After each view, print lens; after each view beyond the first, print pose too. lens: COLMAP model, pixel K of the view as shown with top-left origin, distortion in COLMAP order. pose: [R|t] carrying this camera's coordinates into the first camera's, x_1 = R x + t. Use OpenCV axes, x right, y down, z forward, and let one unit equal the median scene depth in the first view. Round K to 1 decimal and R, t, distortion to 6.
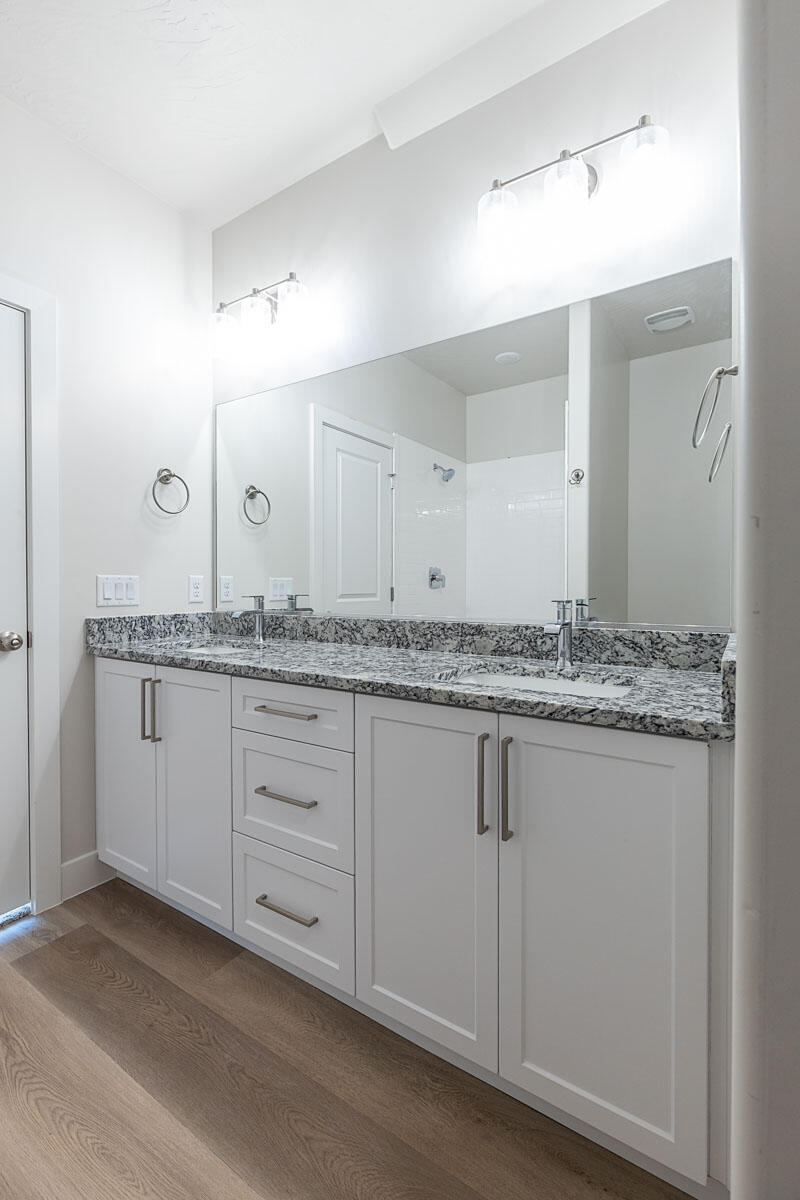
lens RADIAL K [[551.4, 0, 404.7], [0, 551.4, 591.9], [0, 0, 1]] dist [-0.001367, 0.000065]
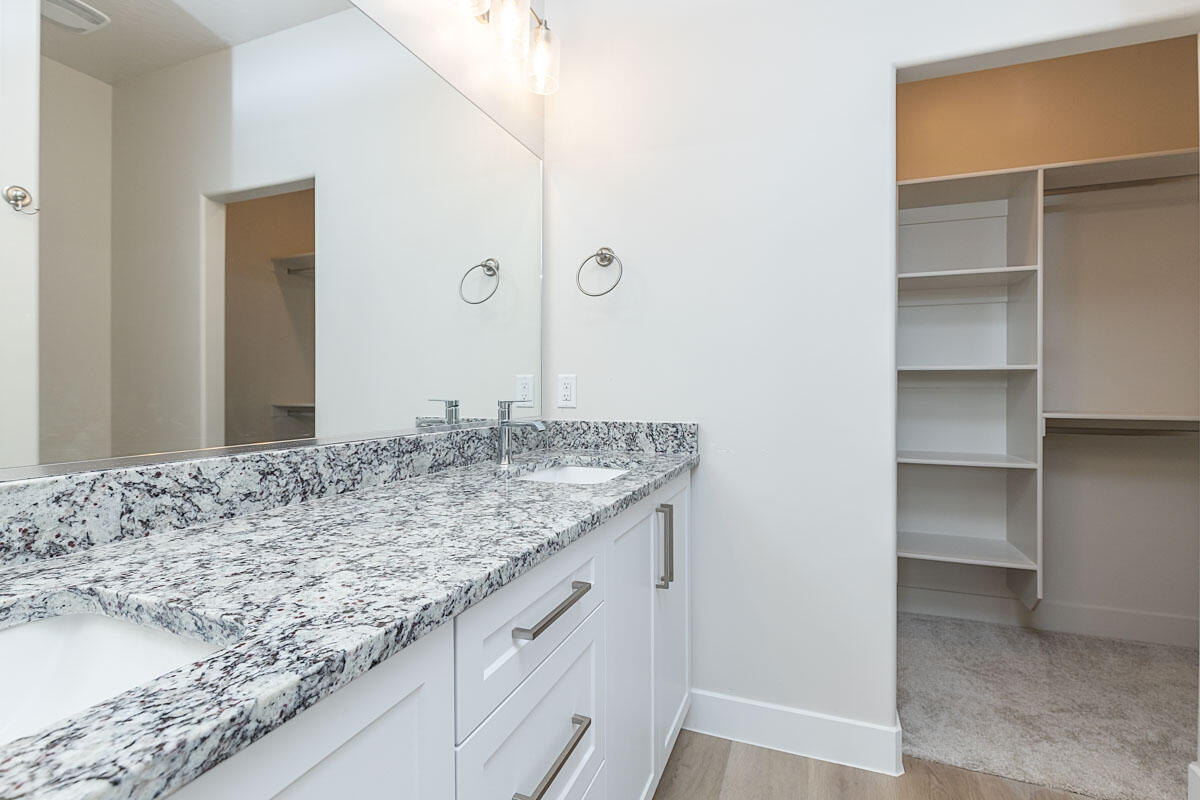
lens RADIAL K [[551.4, 0, 603.8], [0, 551.4, 398.9], [0, 0, 1]] dist [-0.001367, 0.000065]
pose [[-0.225984, -0.013451, 0.974038, -0.632711], [0.019385, 0.999645, 0.018302, -0.001708], [-0.973938, 0.023017, -0.225643, 0.882962]]
